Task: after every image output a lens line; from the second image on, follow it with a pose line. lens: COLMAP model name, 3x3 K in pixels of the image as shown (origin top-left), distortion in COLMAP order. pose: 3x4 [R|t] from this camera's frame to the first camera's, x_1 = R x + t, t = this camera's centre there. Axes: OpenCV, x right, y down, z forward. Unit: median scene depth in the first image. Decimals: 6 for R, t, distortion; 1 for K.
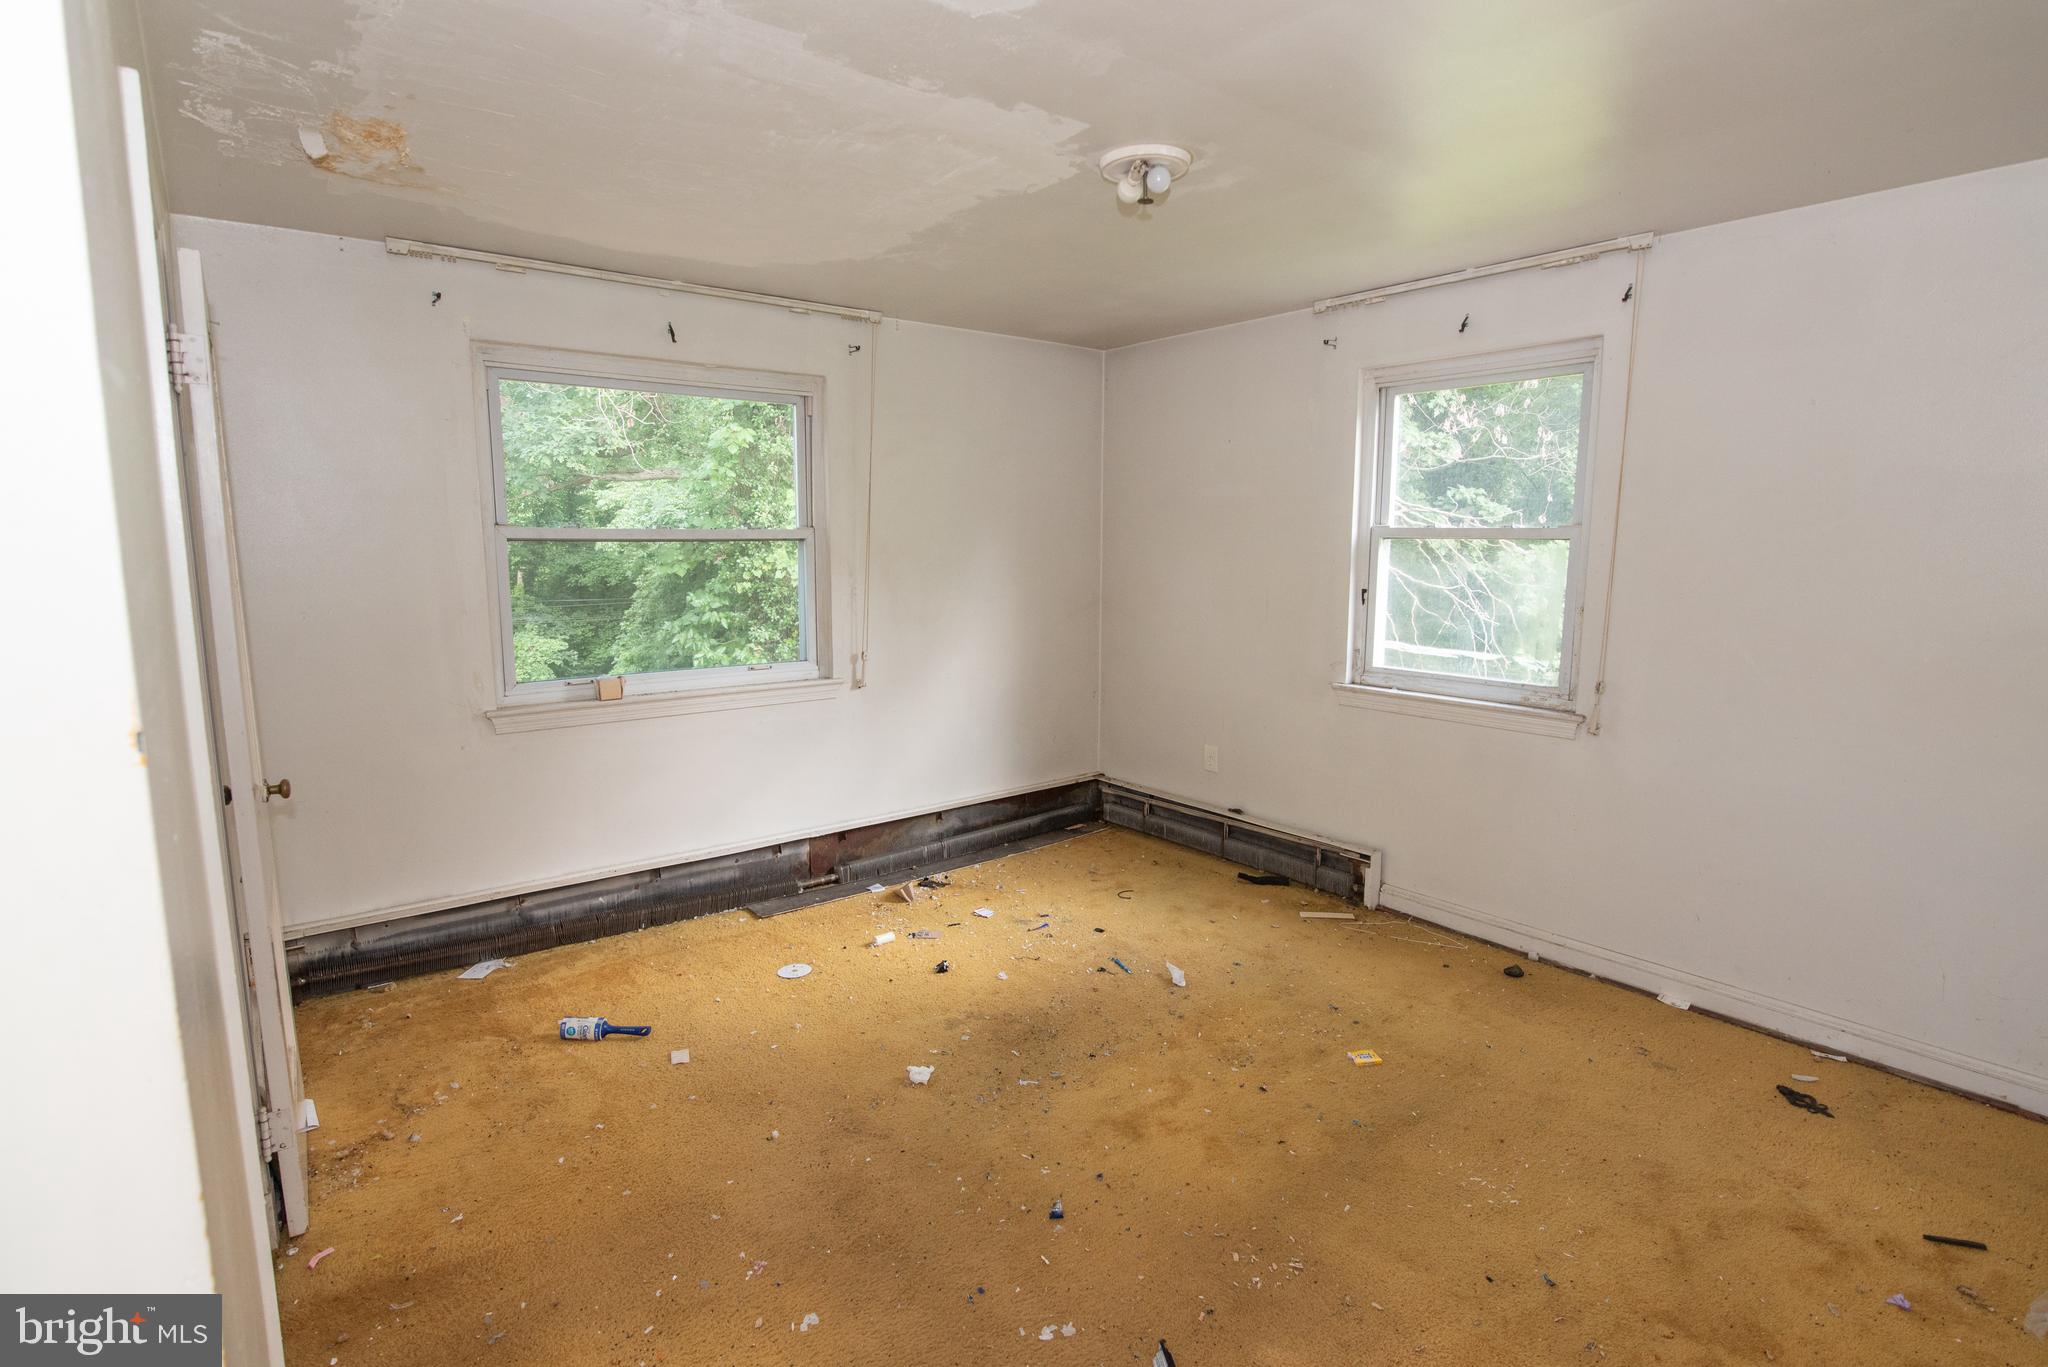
lens RADIAL K [[968.6, 0, 1024.0], [0, 968.6, 683.5], [0, 0, 1]] dist [-0.000422, -0.000796]
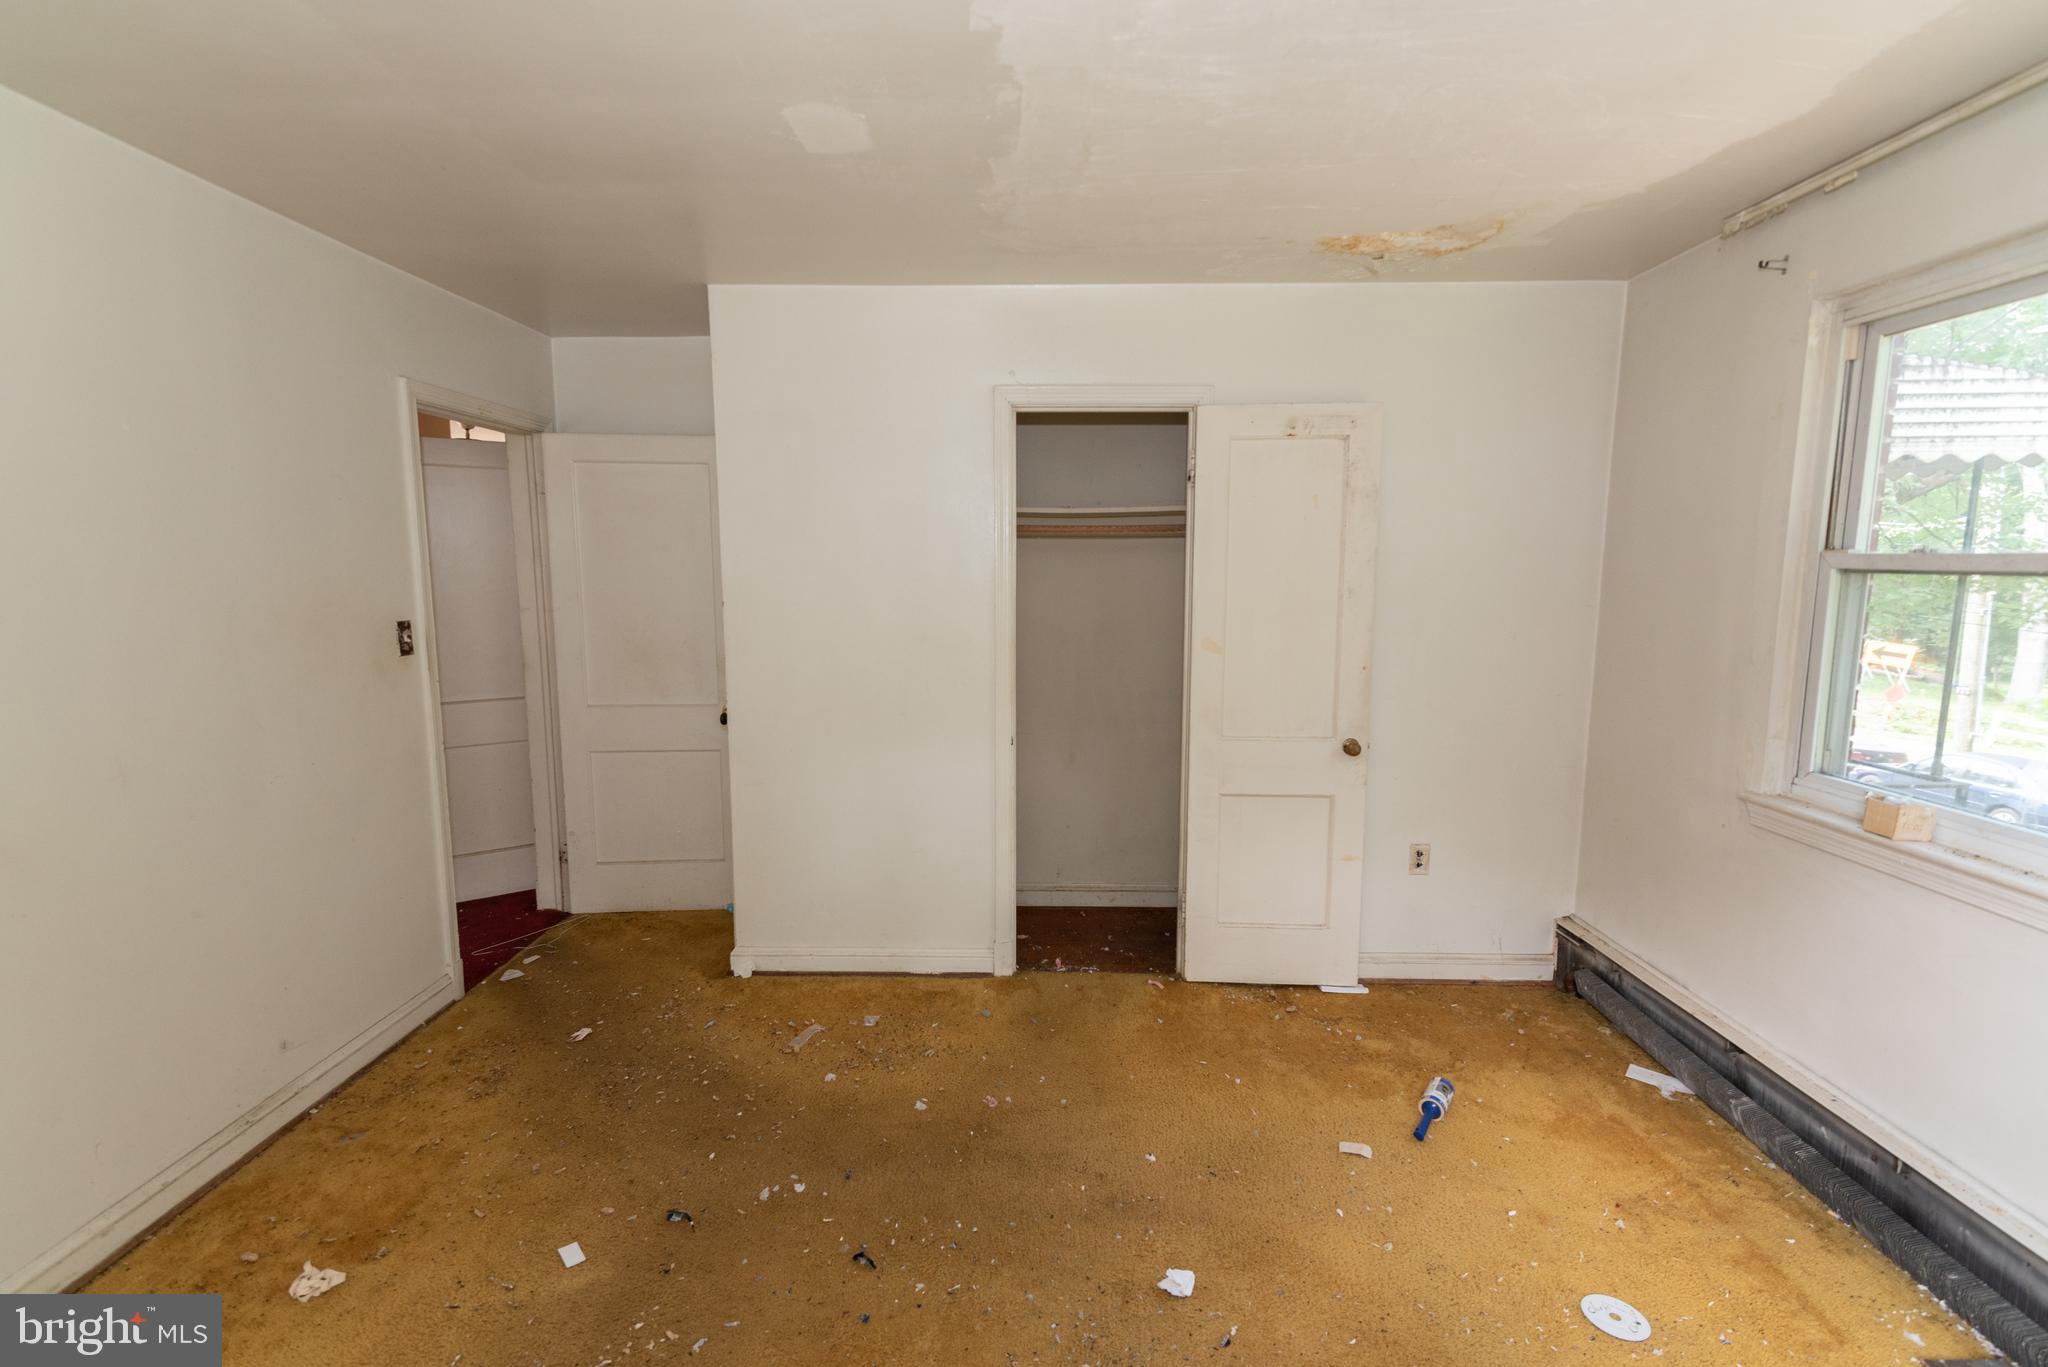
lens RADIAL K [[968.6, 0, 1024.0], [0, 968.6, 683.5], [0, 0, 1]] dist [-0.000422, -0.000796]
pose [[-0.641301, 0.091403, -0.761825, 0.450611], [-0.124893, 0.967203, 0.221179, -0.172555], [0.757056, 0.236989, -0.608853, 1.150069]]
